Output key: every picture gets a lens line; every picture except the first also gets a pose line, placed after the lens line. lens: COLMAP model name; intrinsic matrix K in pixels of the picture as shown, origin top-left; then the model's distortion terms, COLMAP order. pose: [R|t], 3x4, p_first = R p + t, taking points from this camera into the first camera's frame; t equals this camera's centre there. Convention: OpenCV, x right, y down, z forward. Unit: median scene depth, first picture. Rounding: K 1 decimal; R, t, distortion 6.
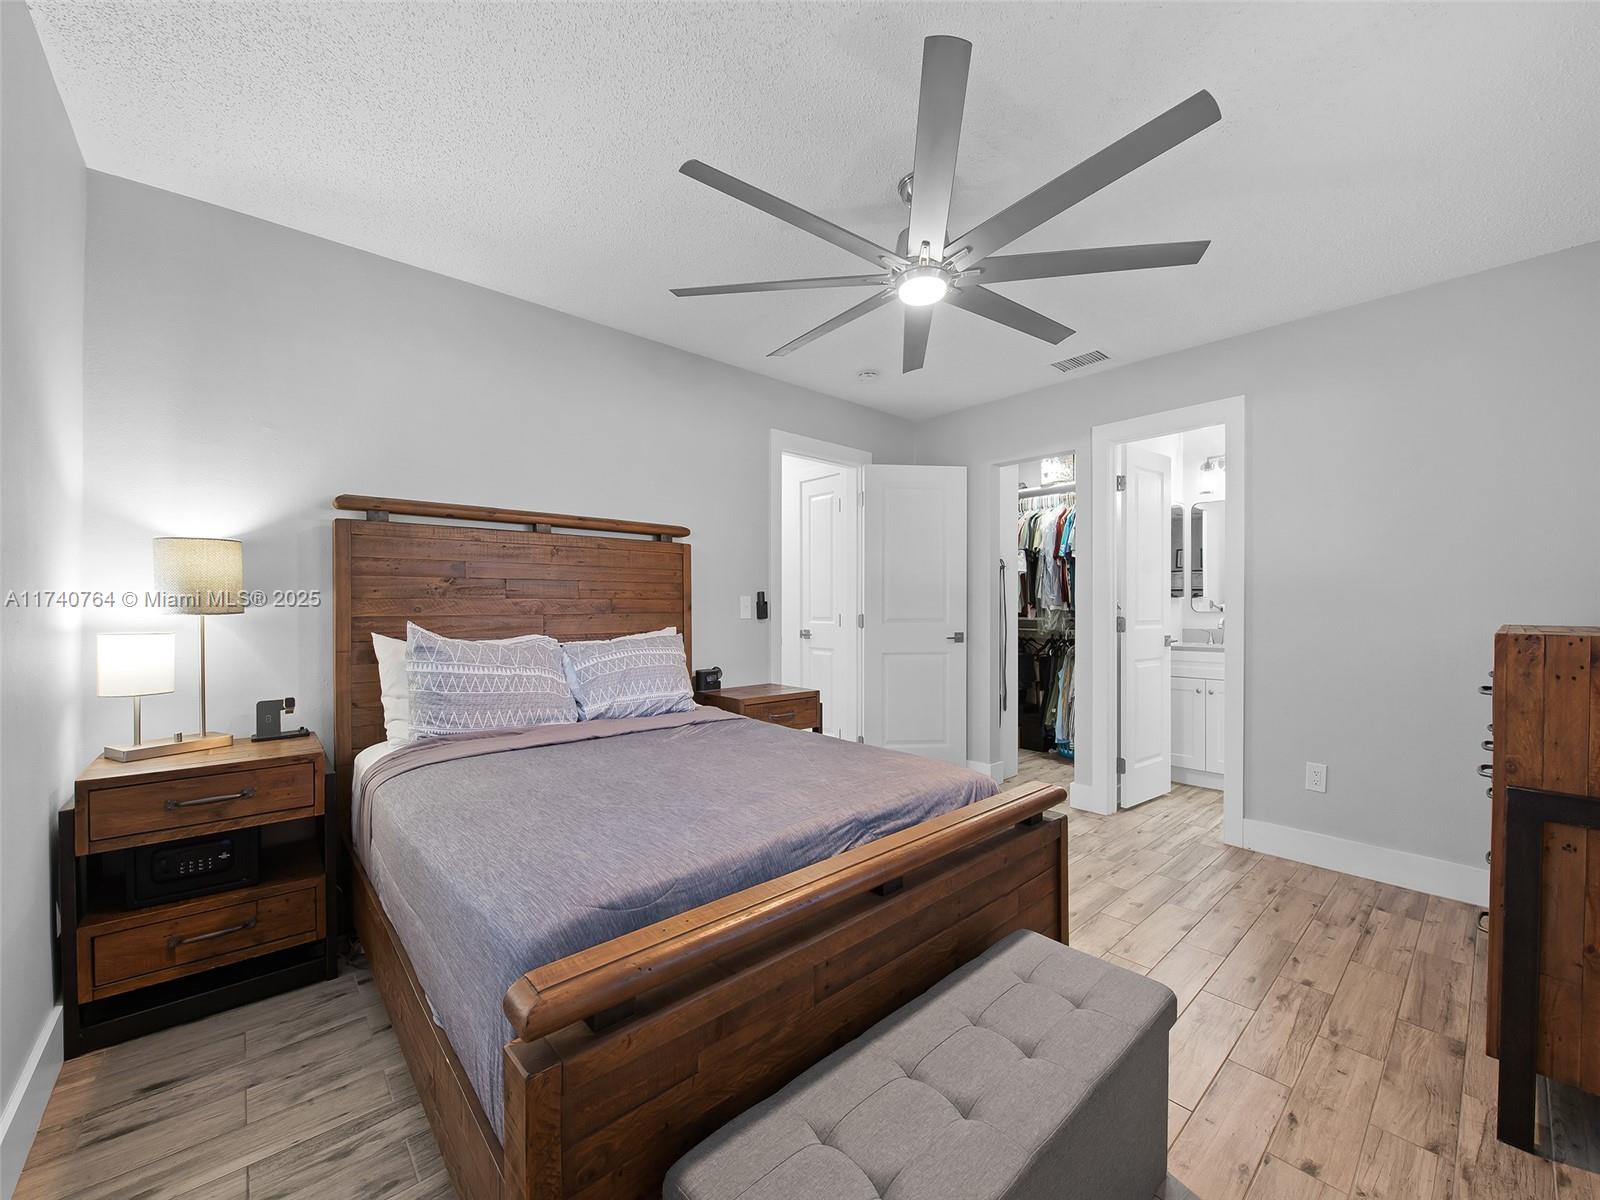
lens RADIAL K [[630.4, 0, 800.6], [0, 630.4, 615.9], [0, 0, 1]] dist [-0.005268, -0.001056]
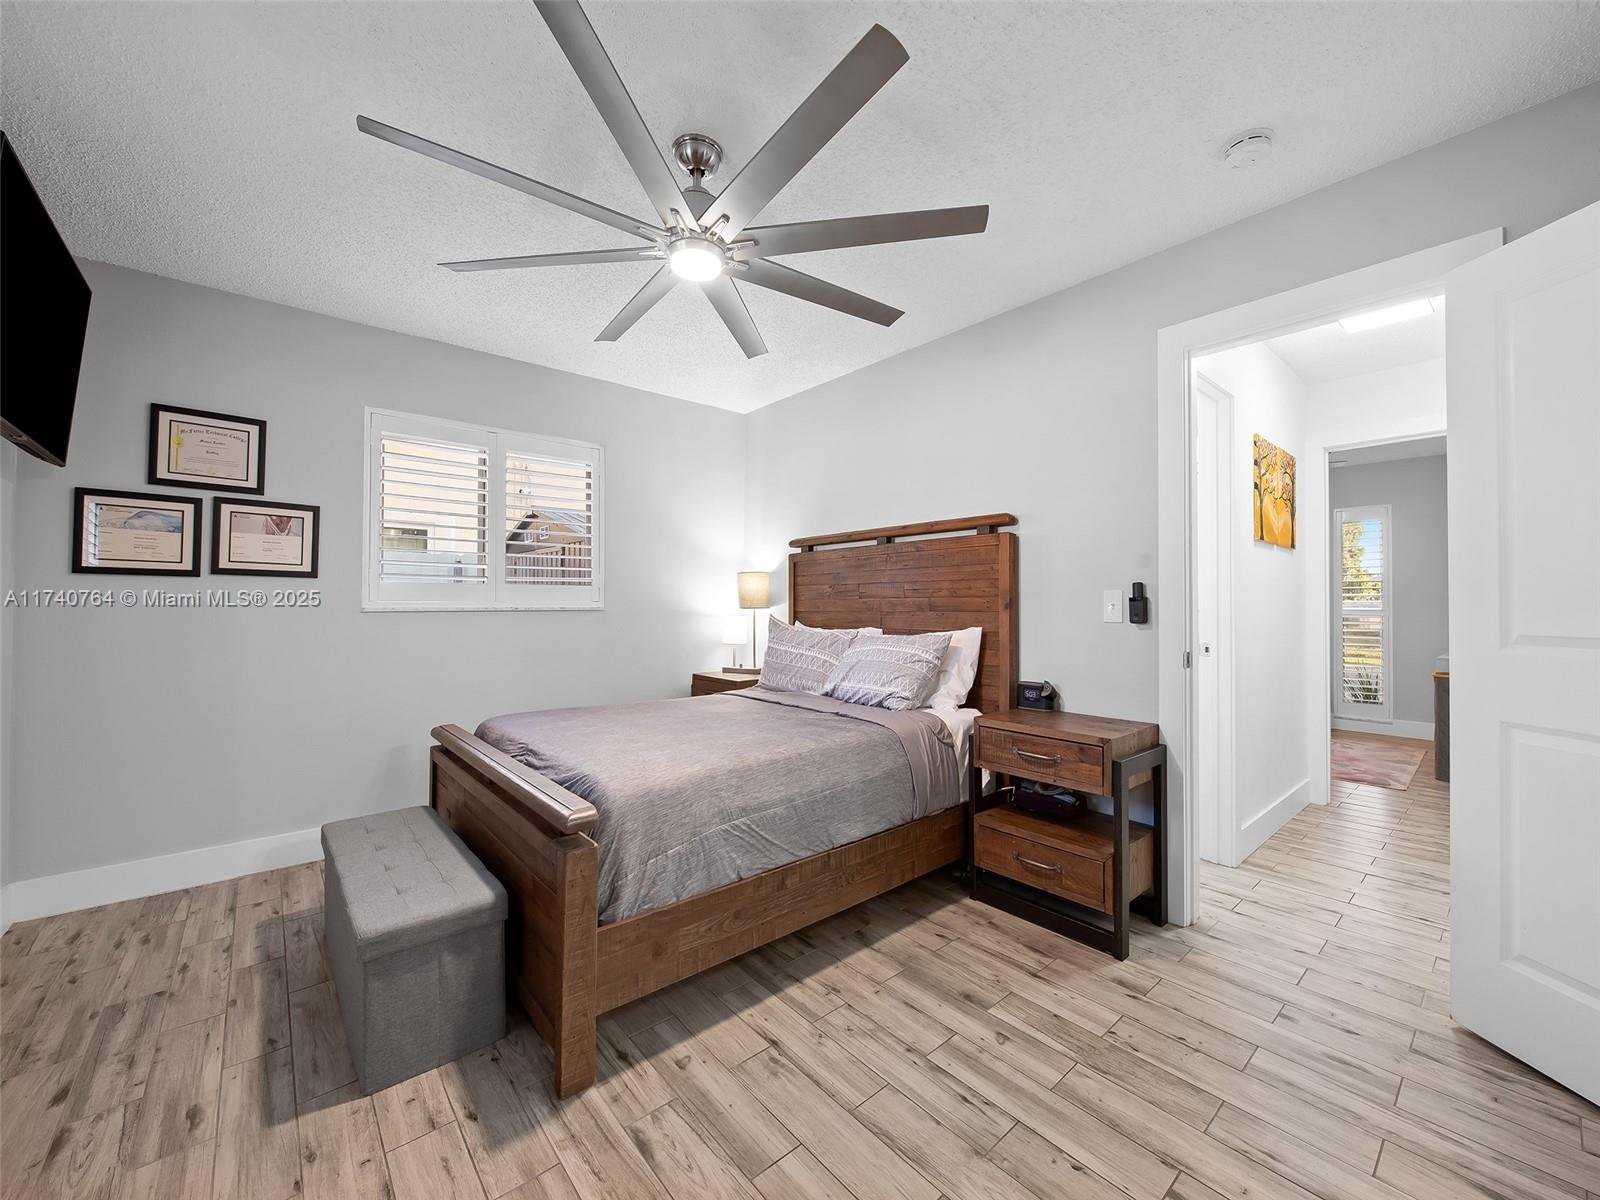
lens RADIAL K [[630.4, 0, 790.2], [0, 630.4, 602.8], [0, 0, 1]] dist [-0.005268, -0.001056]
pose [[-0.018049, -0.004899, -0.999825, 0.826260], [-0.015722, 0.999866, -0.004615, -0.010826], [0.999713, 0.015636, -0.018124, 0.858999]]
